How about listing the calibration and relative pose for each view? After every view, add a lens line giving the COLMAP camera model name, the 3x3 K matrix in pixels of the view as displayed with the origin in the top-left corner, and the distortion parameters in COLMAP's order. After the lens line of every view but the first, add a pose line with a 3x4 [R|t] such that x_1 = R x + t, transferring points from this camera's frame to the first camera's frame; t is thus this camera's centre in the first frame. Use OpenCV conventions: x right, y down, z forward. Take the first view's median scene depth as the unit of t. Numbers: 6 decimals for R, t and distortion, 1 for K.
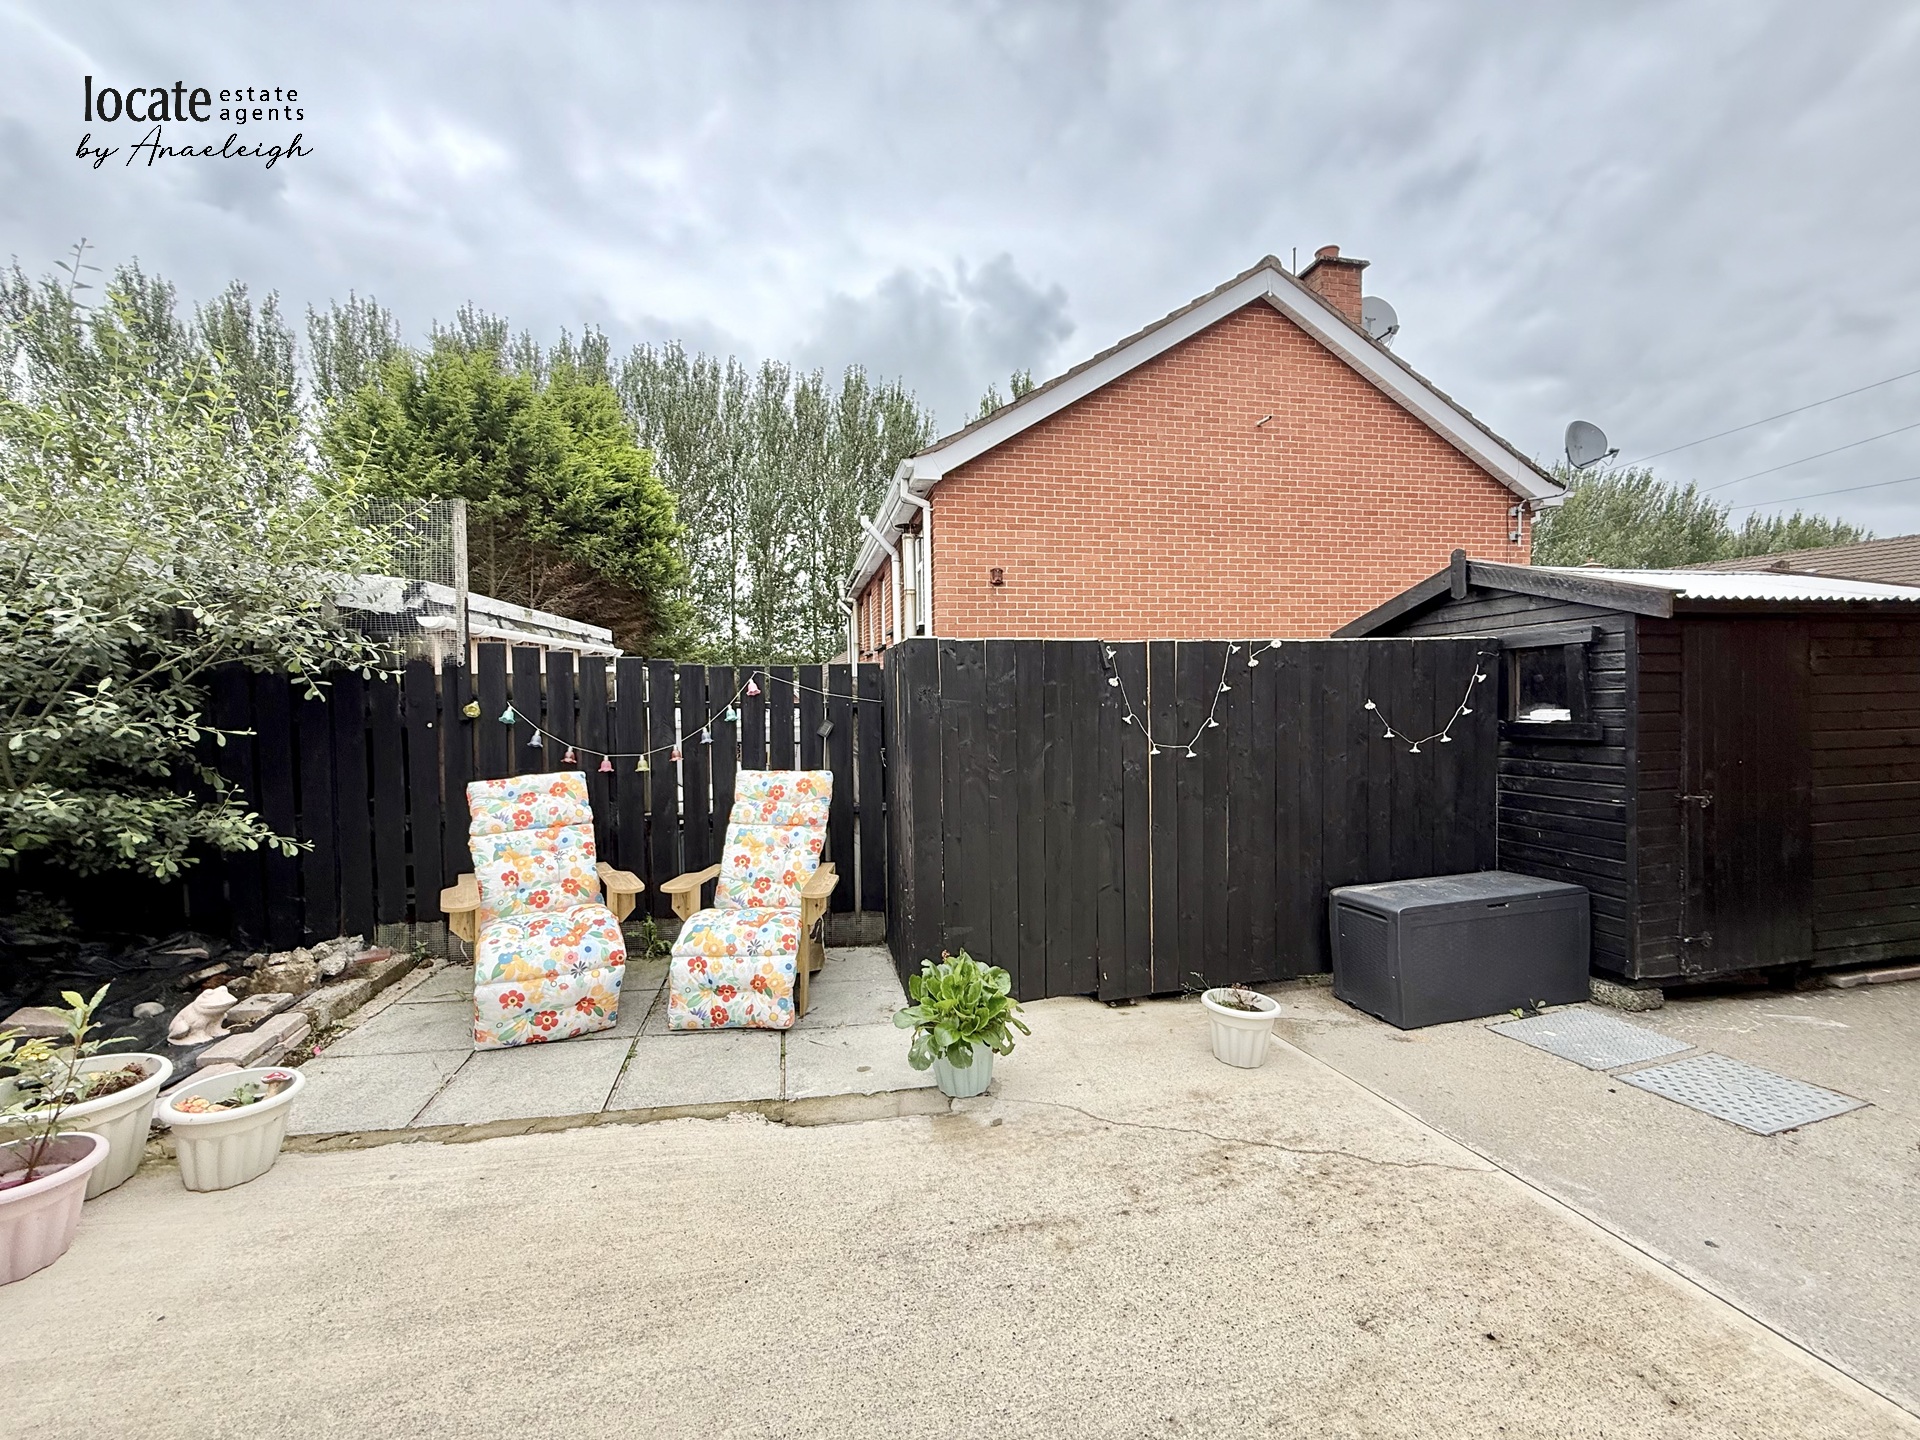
lens RADIAL K [[762.0, 0, 956.3], [0, 762.0, 722.9], [0, 0, 1]] dist [0.001238, -0.000424]
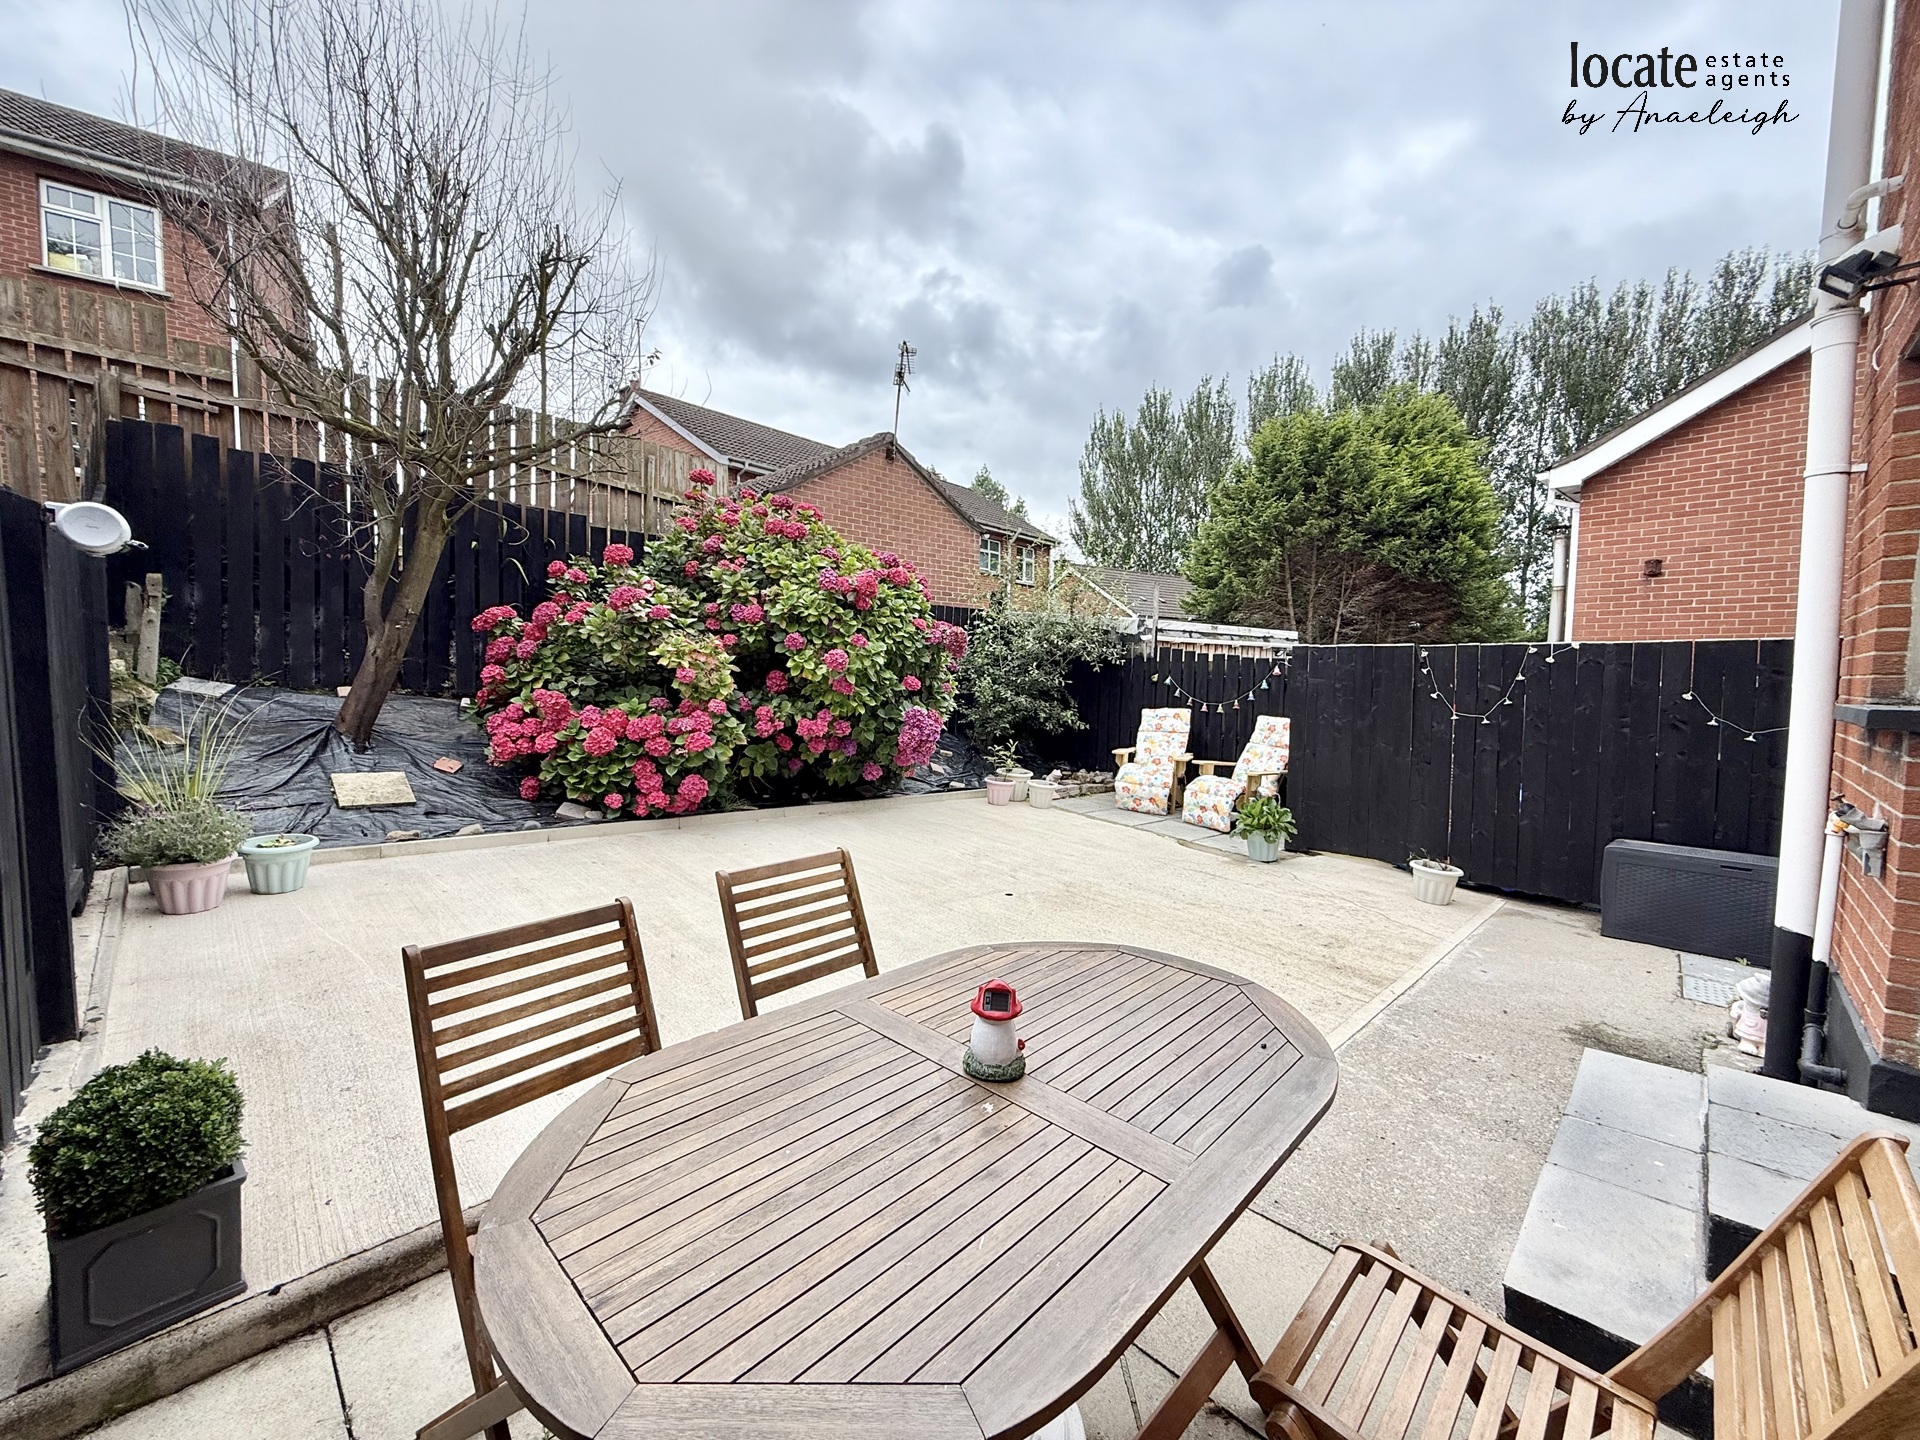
lens RADIAL K [[762.0, 0, 948.5], [0, 762.0, 720.7], [0, 0, 1]] dist [0.001238, -0.000424]
pose [[0.475220, 0.078839, -0.876328, 0.993109], [-0.063202, 0.996463, 0.055374, 0.021122], [0.877594, 0.029071, 0.478523, -0.551621]]
